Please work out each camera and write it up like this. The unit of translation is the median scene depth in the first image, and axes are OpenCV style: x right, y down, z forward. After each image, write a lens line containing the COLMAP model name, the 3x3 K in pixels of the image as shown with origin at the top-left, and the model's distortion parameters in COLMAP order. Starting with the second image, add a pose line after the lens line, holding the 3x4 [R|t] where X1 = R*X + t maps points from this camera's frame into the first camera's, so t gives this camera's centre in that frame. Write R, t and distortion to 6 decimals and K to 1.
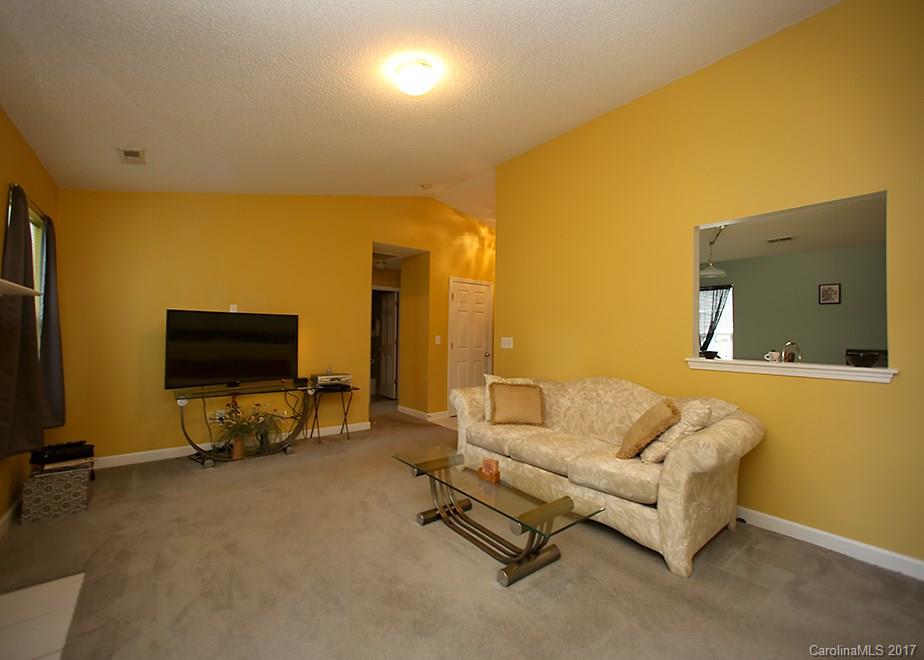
lens RADIAL K [[396.3, 0, 452.7], [0, 396.3, 324.1], [0, 0, 1]] dist [-0.001121, 0.000418]
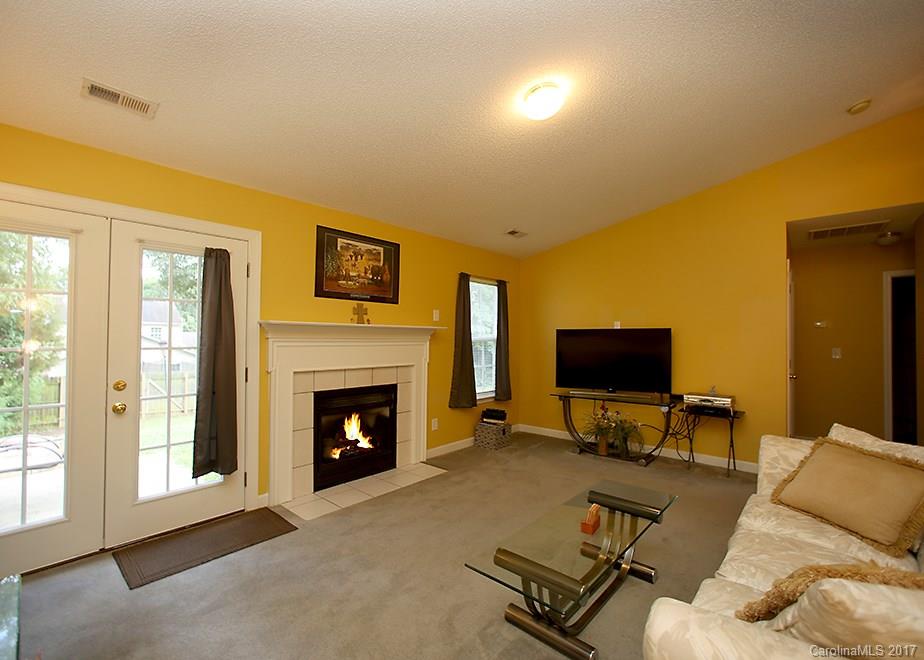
lens RADIAL K [[405.6, 0, 462.0], [0, 405.6, 330.0], [0, 0, 1]] dist [-0.002854, -0.000089]
pose [[0.180637, -0.034361, -0.982949, 0.534564], [0.023251, 0.999259, -0.030658, 0.000303], [0.983275, -0.017316, 0.181303, 0.362665]]
